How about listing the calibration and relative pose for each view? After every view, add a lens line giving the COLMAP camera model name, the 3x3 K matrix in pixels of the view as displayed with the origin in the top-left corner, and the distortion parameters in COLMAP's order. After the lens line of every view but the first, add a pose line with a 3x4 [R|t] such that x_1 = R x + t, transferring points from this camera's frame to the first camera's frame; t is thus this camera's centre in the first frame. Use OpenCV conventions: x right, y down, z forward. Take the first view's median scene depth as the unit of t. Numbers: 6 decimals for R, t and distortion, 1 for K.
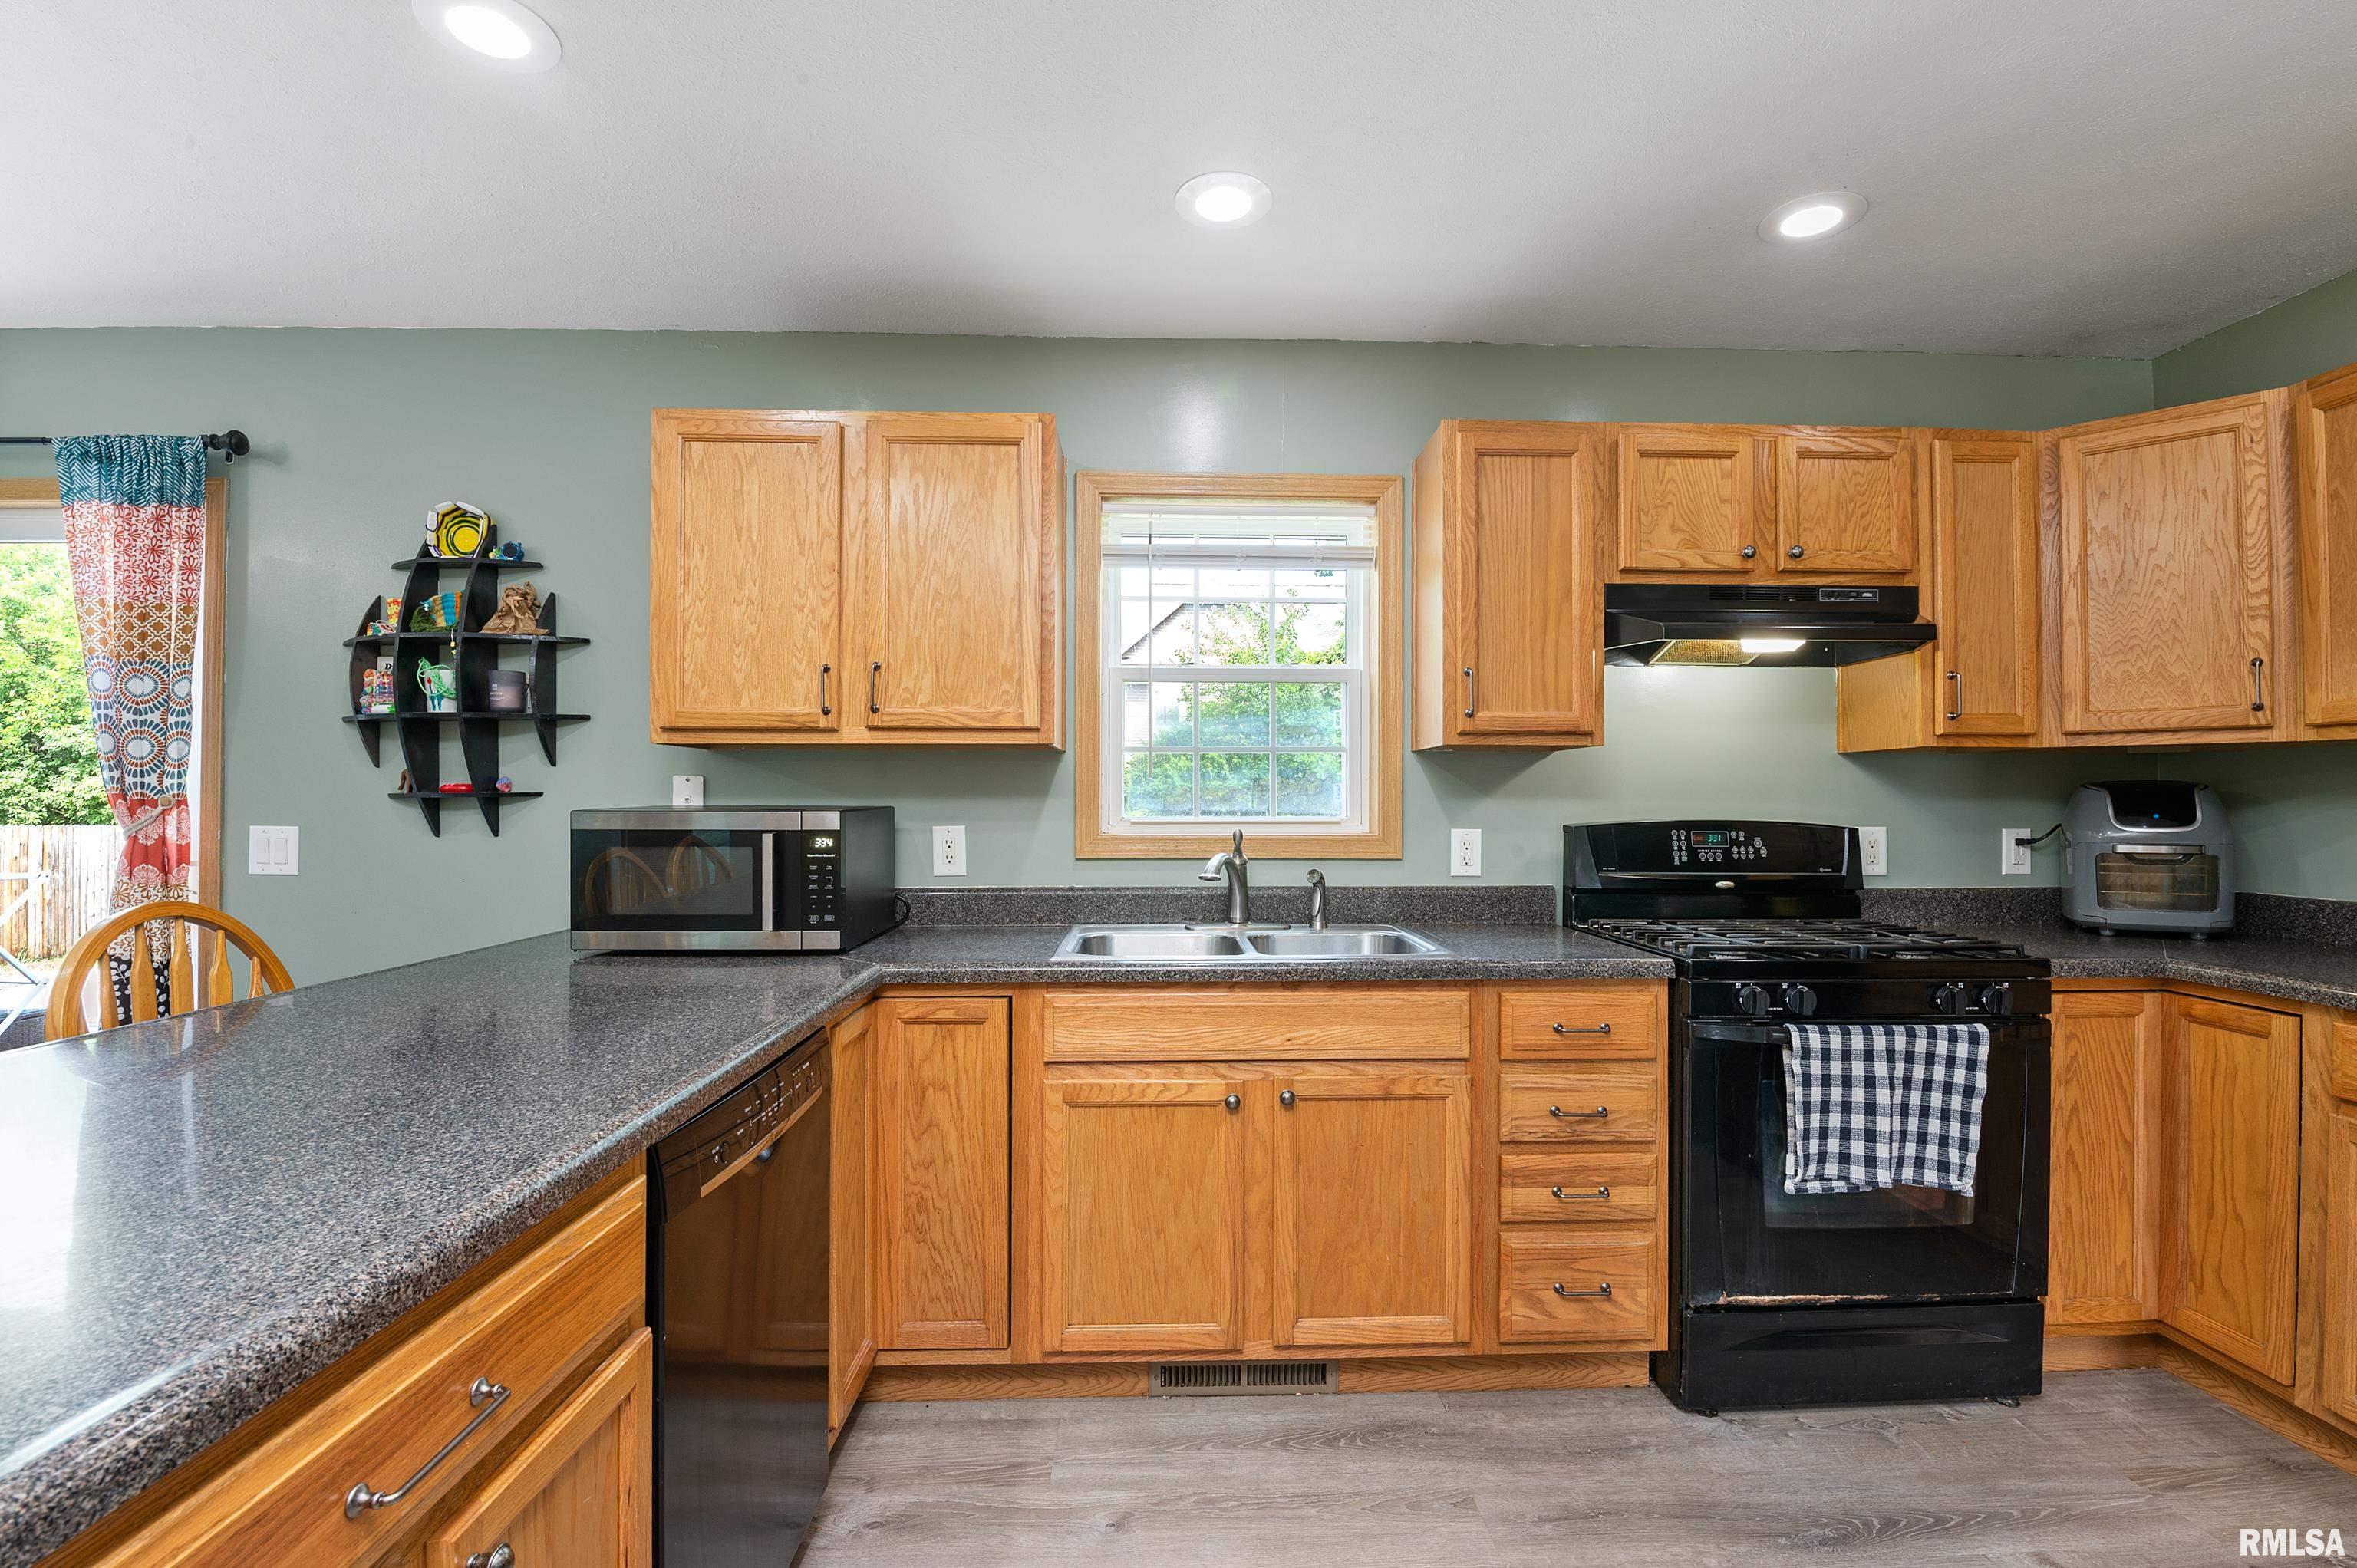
lens RADIAL K [[1033.8, 0, 1179.7], [0, 1033.8, 787.2], [0, 0, 1]] dist [-0.009523, -0.004453]
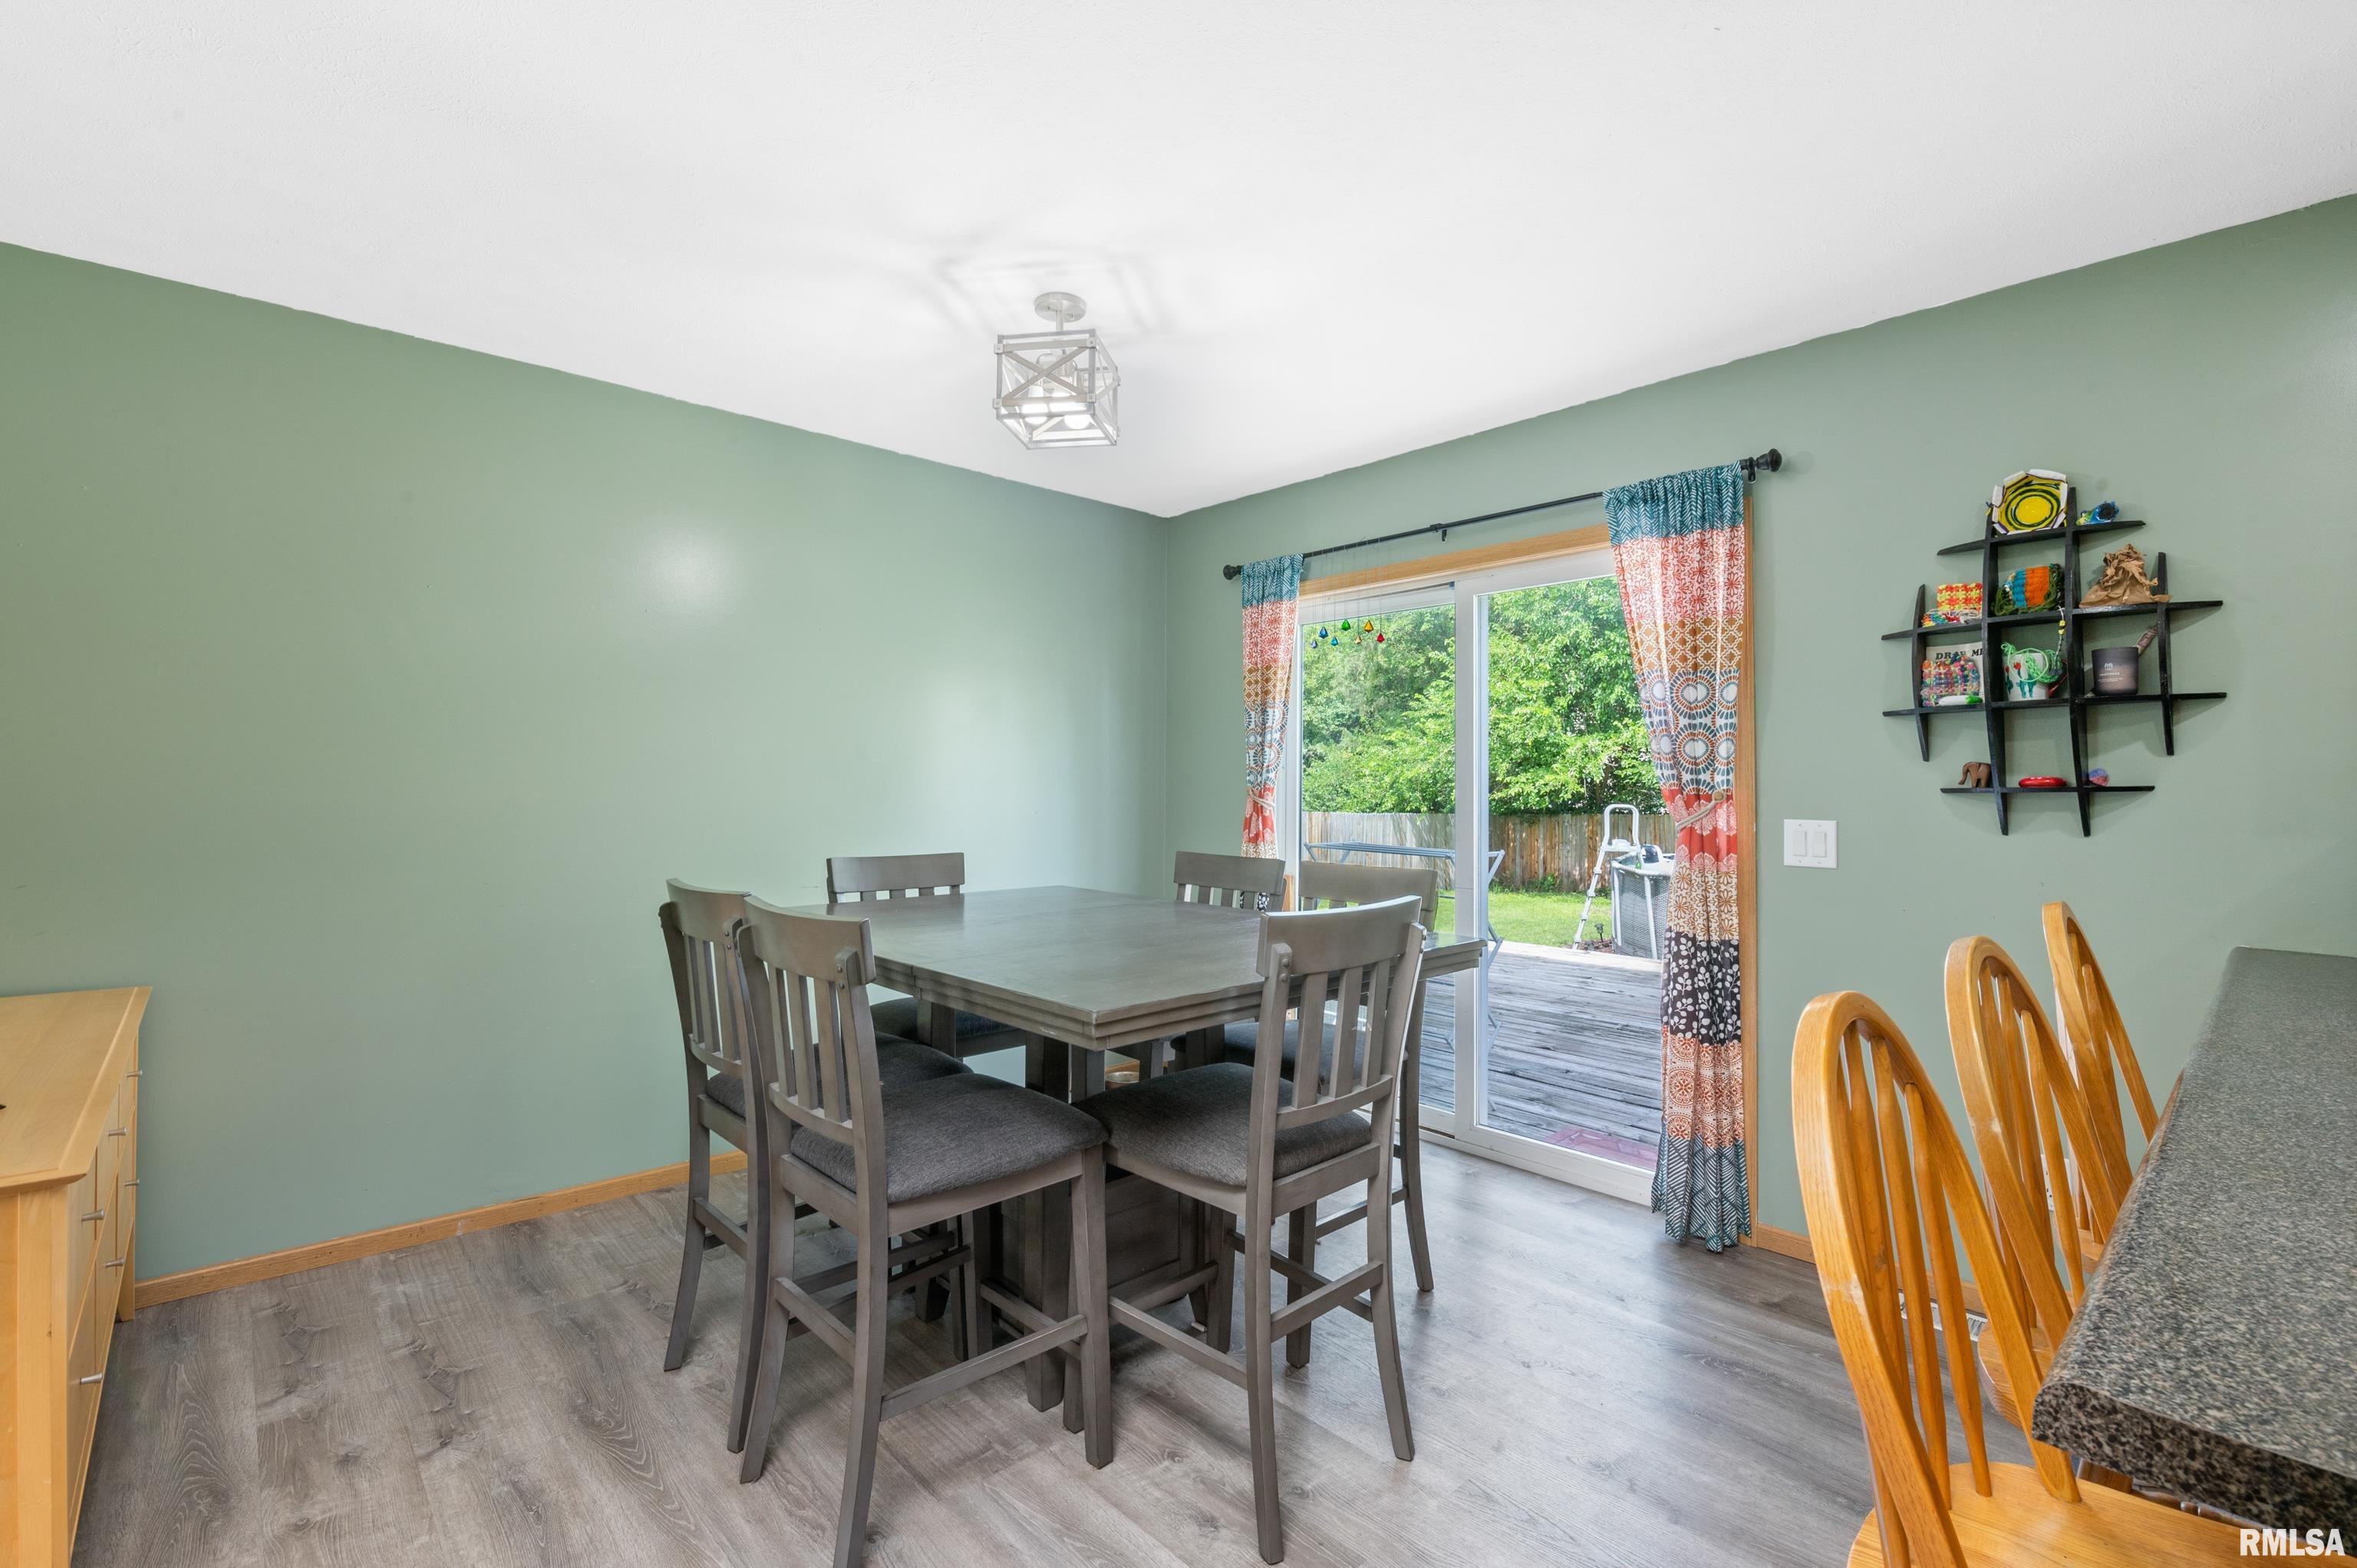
lens RADIAL K [[1033.8, 0, 1191.9], [0, 1033.8, 764.8], [0, 0, 1]] dist [-0.009523, -0.004453]
pose [[0.668043, -0.021308, -0.743817, -0.568642], [0.007721, 0.999735, -0.021706, 0.000051], [0.744082, 0.008758, 0.668031, -0.181024]]
